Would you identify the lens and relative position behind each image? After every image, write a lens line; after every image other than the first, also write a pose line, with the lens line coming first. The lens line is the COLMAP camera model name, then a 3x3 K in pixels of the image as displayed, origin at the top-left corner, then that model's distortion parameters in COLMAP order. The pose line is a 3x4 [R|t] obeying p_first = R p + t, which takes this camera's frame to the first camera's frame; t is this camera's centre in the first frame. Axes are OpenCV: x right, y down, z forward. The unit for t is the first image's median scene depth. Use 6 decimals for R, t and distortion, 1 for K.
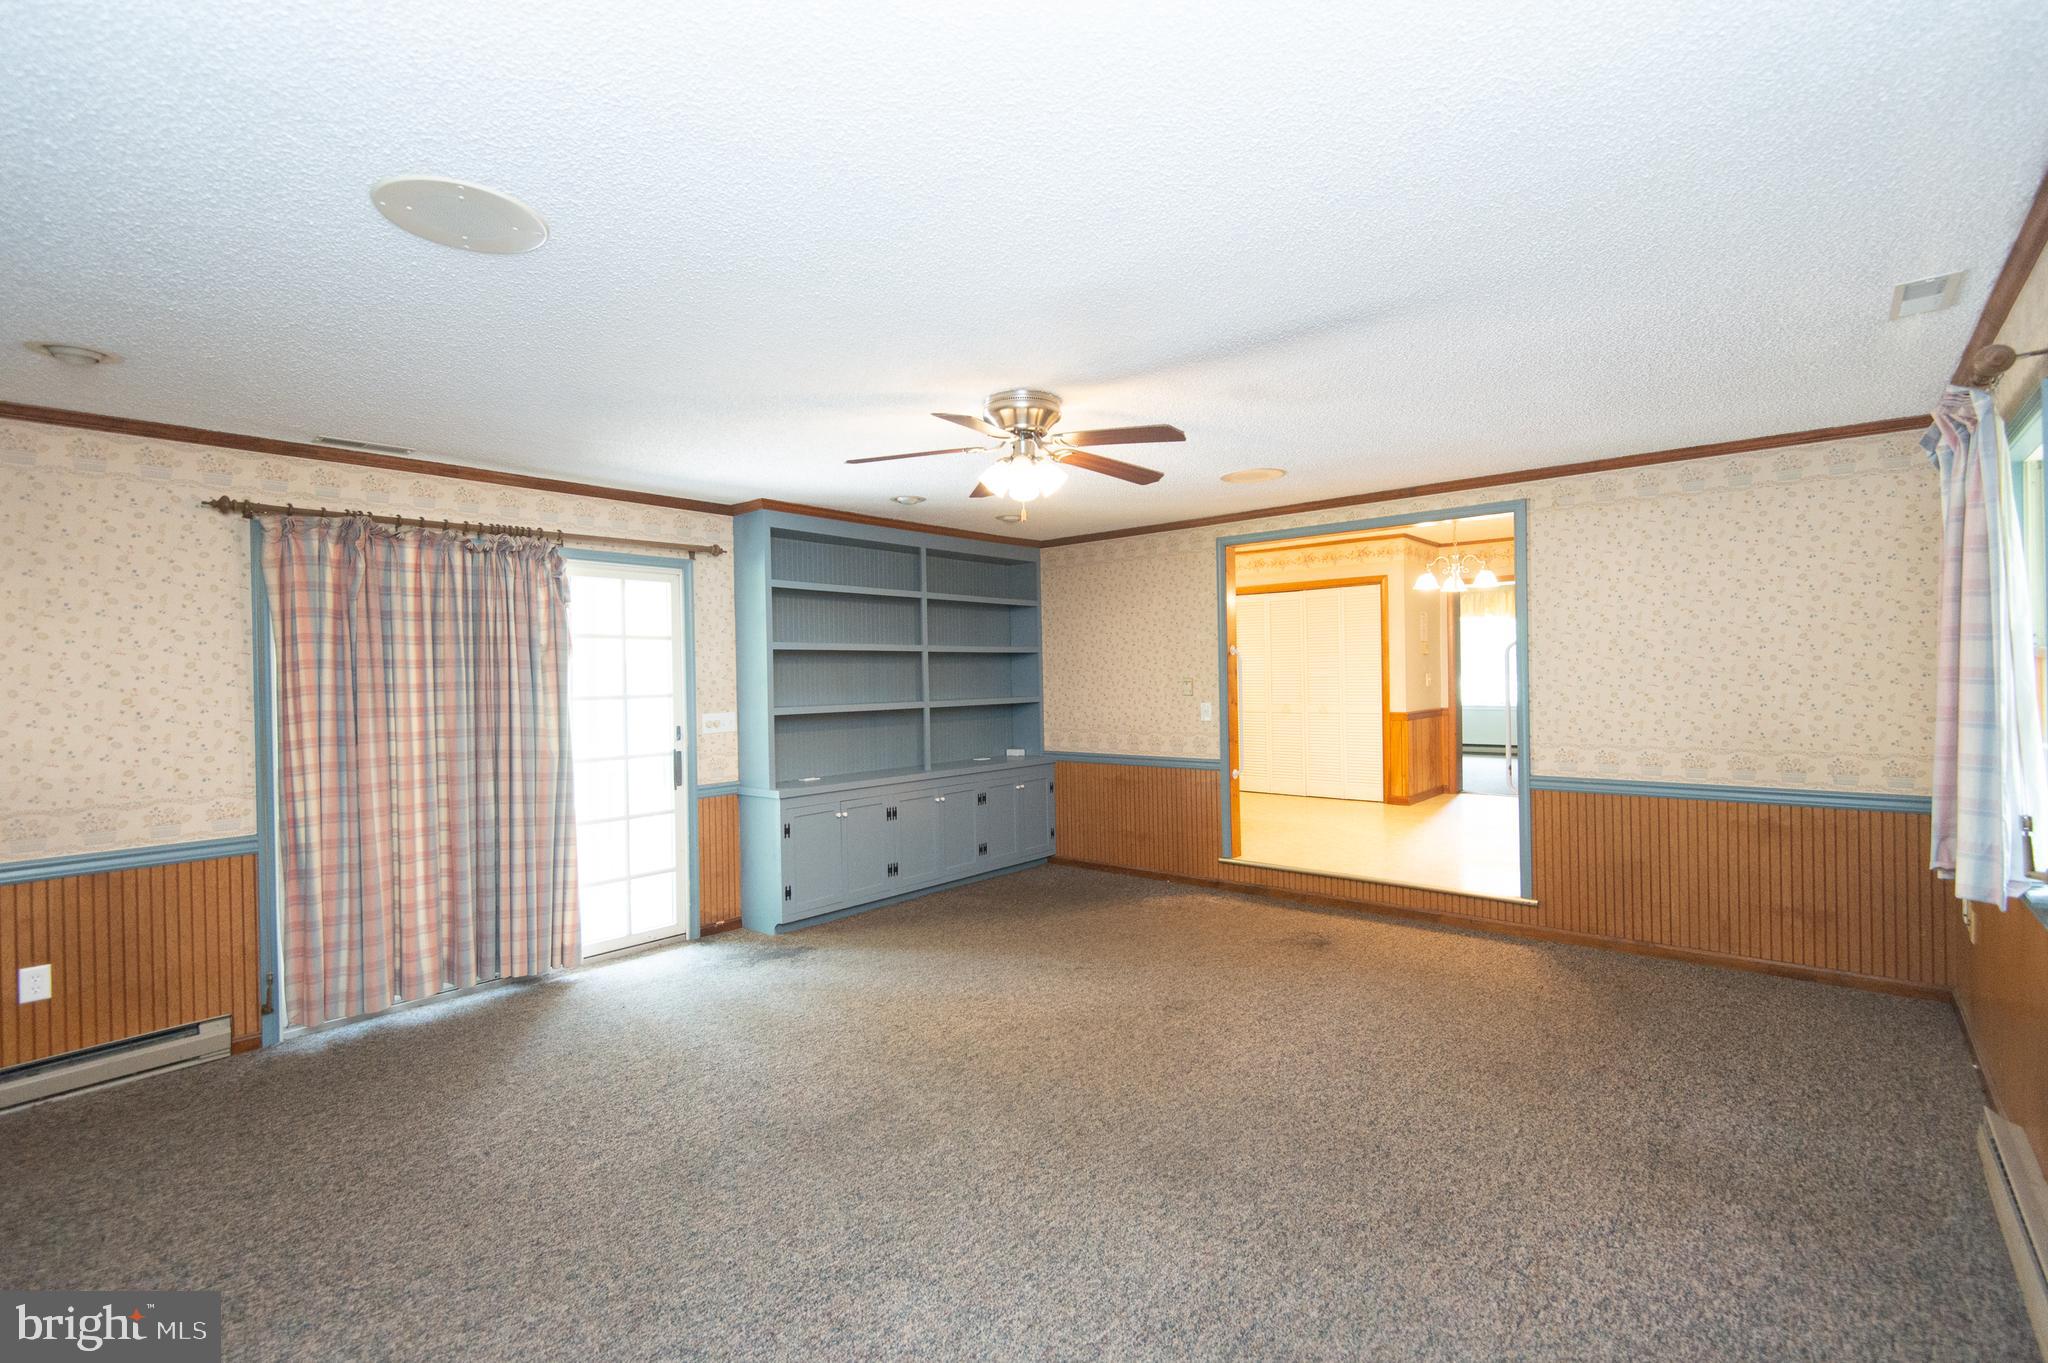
lens RADIAL K [[930.6, 0, 1023.1], [0, 930.6, 681.5], [0, 0, 1]] dist [0.031976, -0.017003]
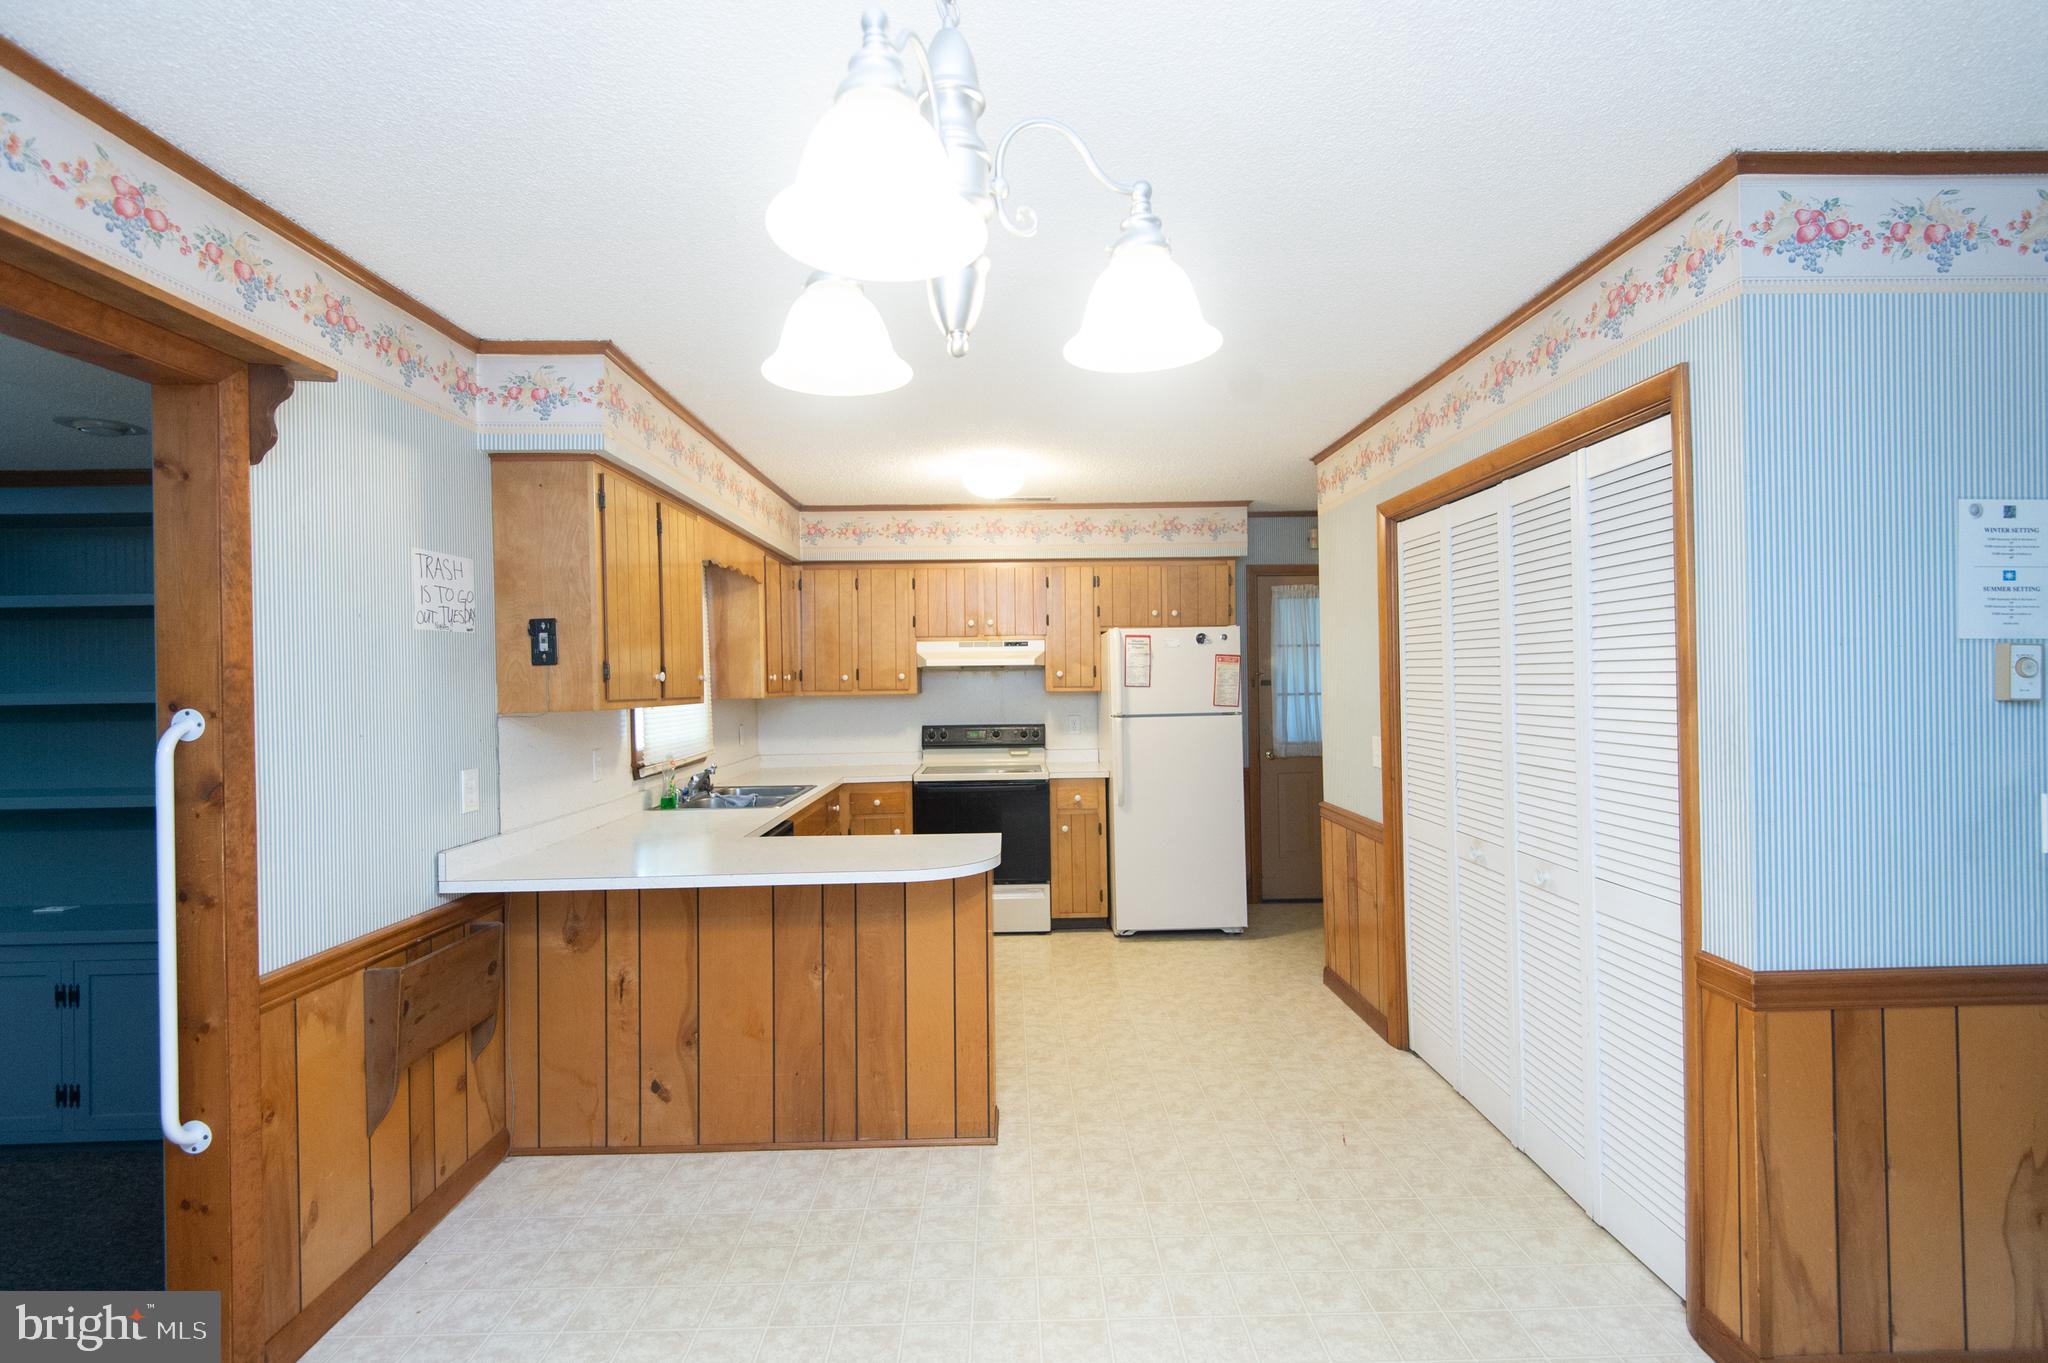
lens RADIAL K [[930.6, 0, 1033.7], [0, 930.6, 674.6], [0, 0, 1]] dist [0.031976, -0.017003]
pose [[0.666600, 0.004687, -0.745401, 0.927004], [0.000576, 0.999977, 0.006803, -0.076424], [0.745416, -0.004964, 0.666582, 1.459274]]
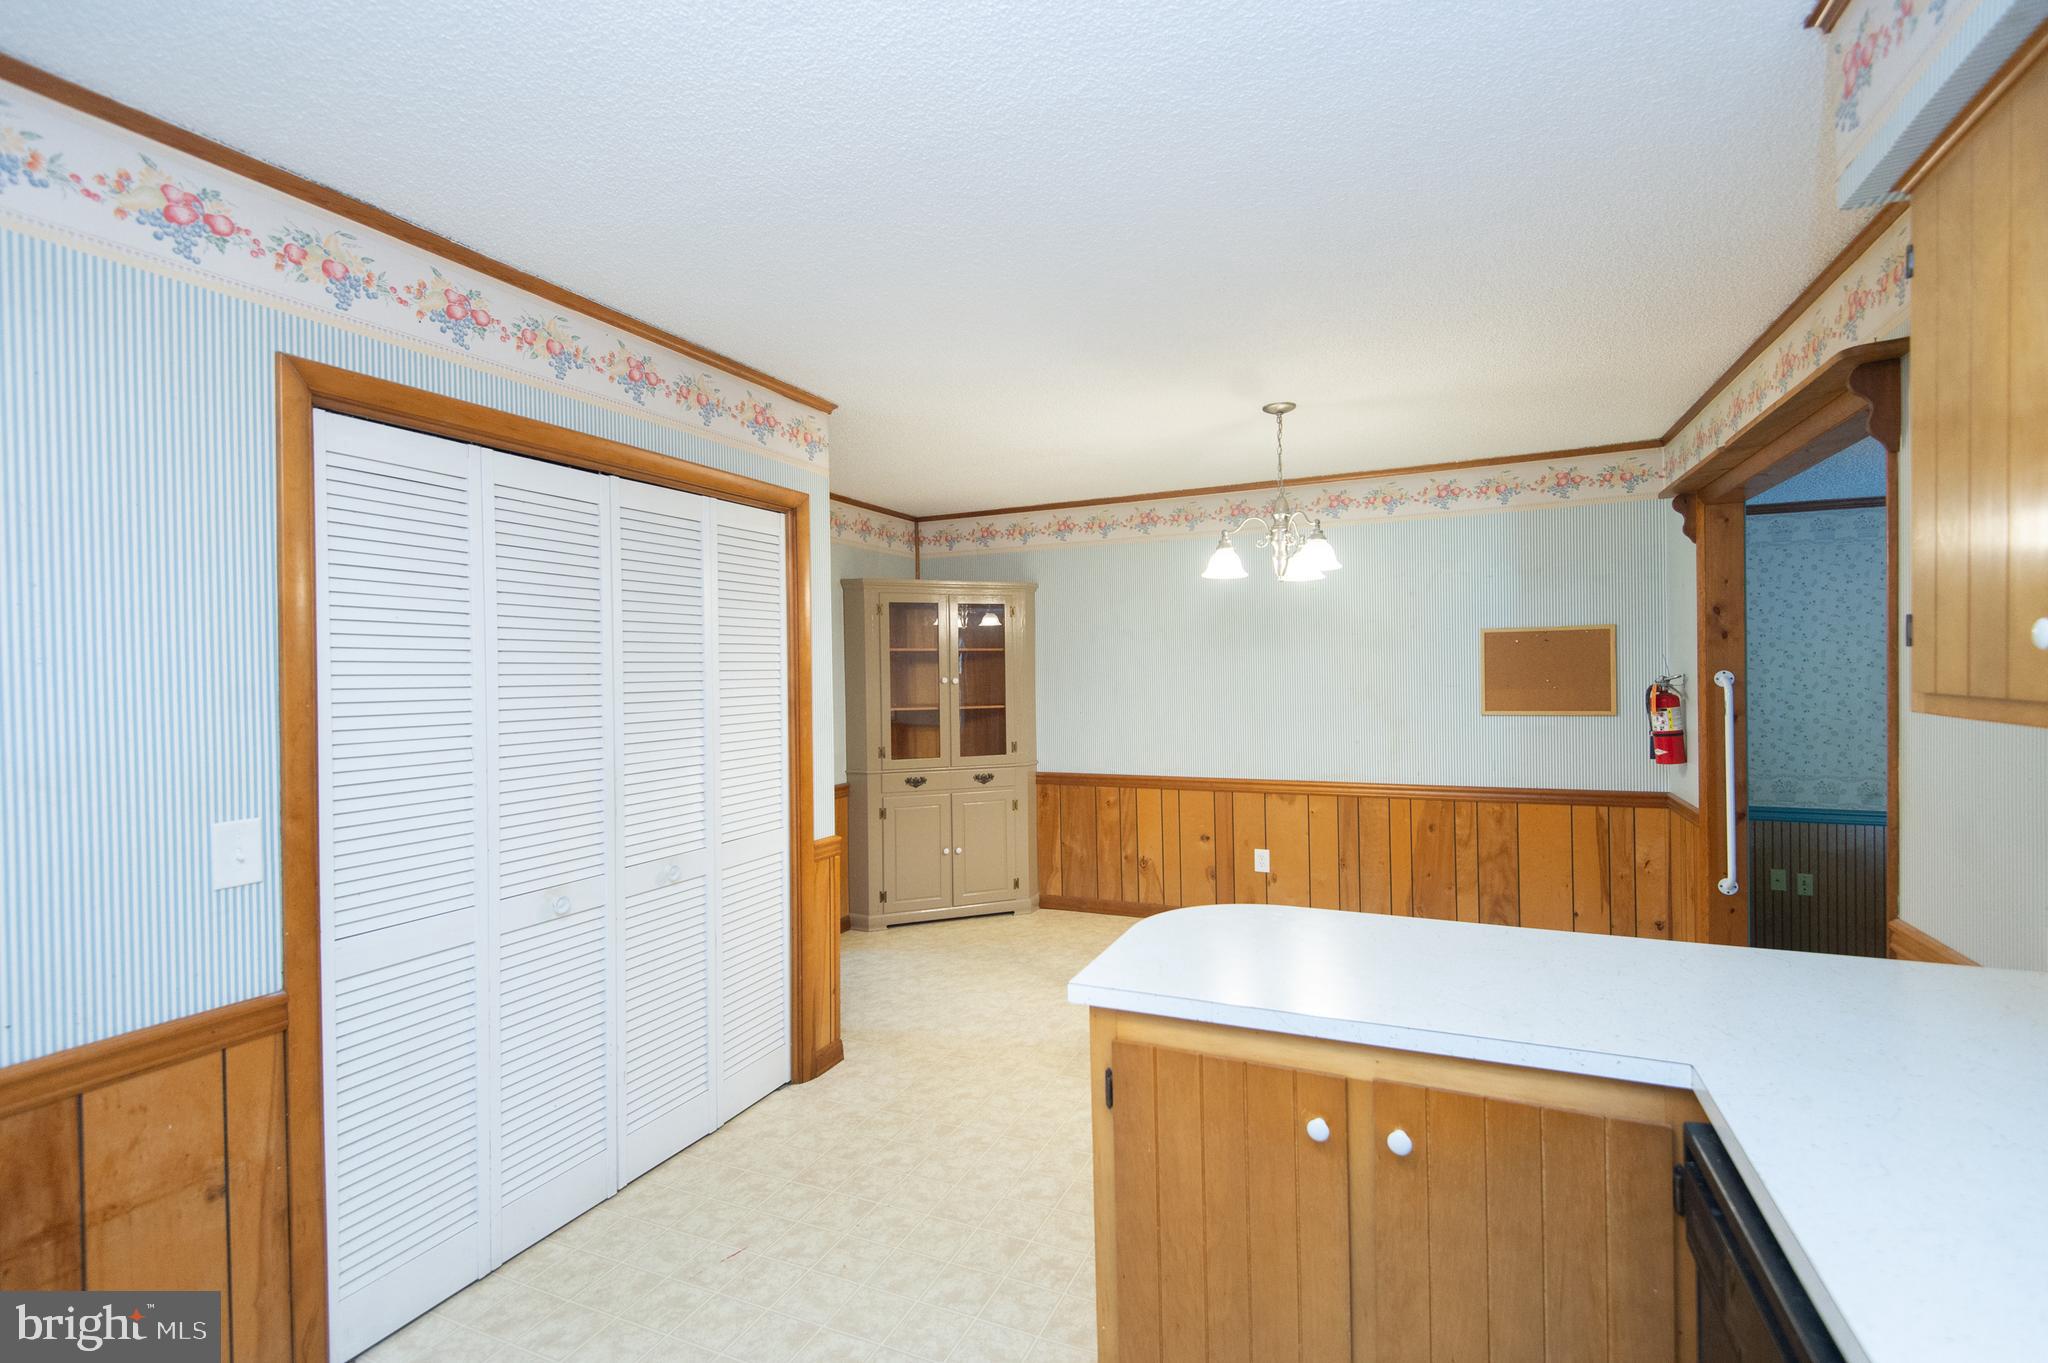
lens RADIAL K [[930.6, 0, 1039.3], [0, 930.6, 679.9], [0, 0, 1]] dist [0.031976, -0.017003]
pose [[-0.289864, 0.011266, 0.957002, -0.023967], [0.027827, 0.999607, -0.003339, -0.063982], [-0.956663, 0.025663, -0.290063, 2.061403]]
